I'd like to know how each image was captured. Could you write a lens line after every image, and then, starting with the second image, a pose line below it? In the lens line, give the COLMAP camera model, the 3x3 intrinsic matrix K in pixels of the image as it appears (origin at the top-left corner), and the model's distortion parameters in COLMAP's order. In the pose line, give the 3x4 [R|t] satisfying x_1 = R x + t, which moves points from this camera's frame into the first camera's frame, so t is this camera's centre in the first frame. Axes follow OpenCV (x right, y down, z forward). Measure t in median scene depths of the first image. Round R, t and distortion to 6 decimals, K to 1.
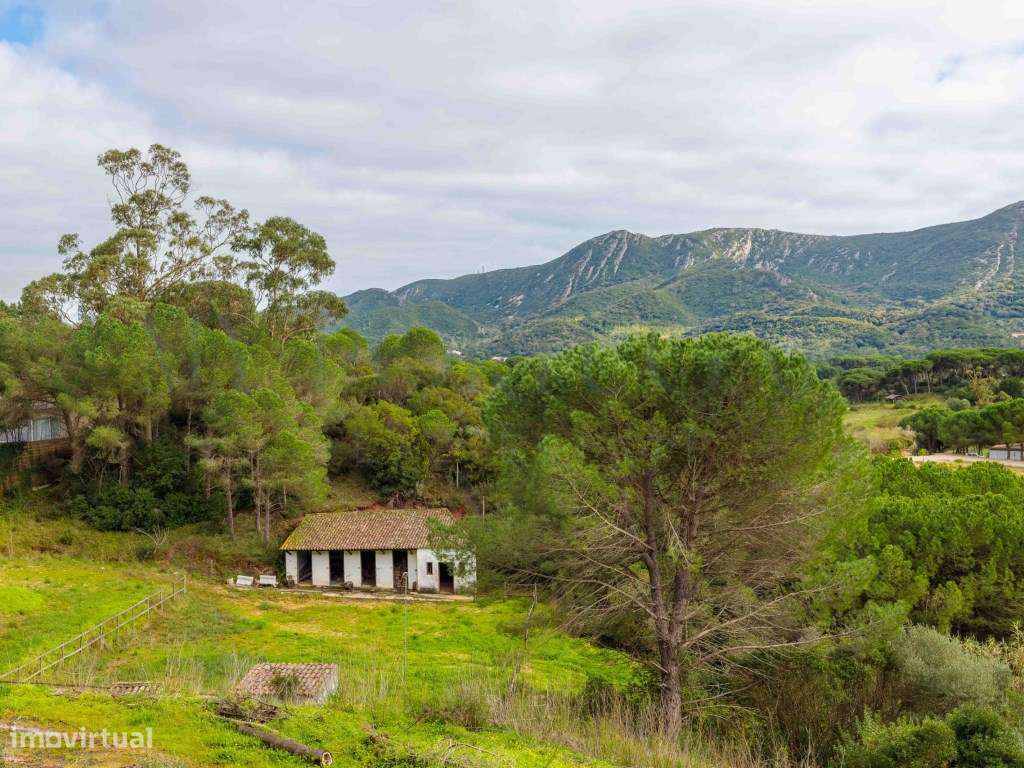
lens RADIAL K [[1077.7, 0, 512.0], [0, 1077.7, 384.0], [0, 0, 1]] dist [0.005657, 0.009685]
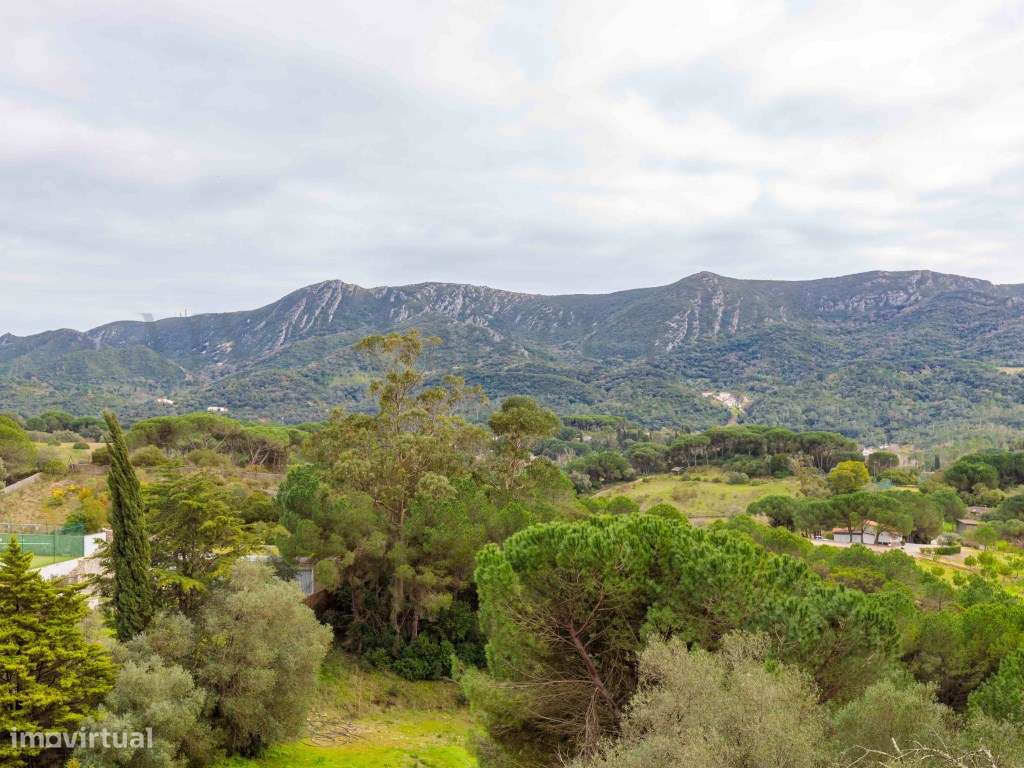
lens RADIAL K [[1077.7, 0, 512.0], [0, 1077.7, 384.0], [0, 0, 1]] dist [0.005657, 0.009685]
pose [[0.961828, 0.019420, 0.272965, -0.845596], [-0.007477, 0.998971, -0.044725, -0.180037], [-0.273553, 0.040977, 0.960984, -0.192148]]
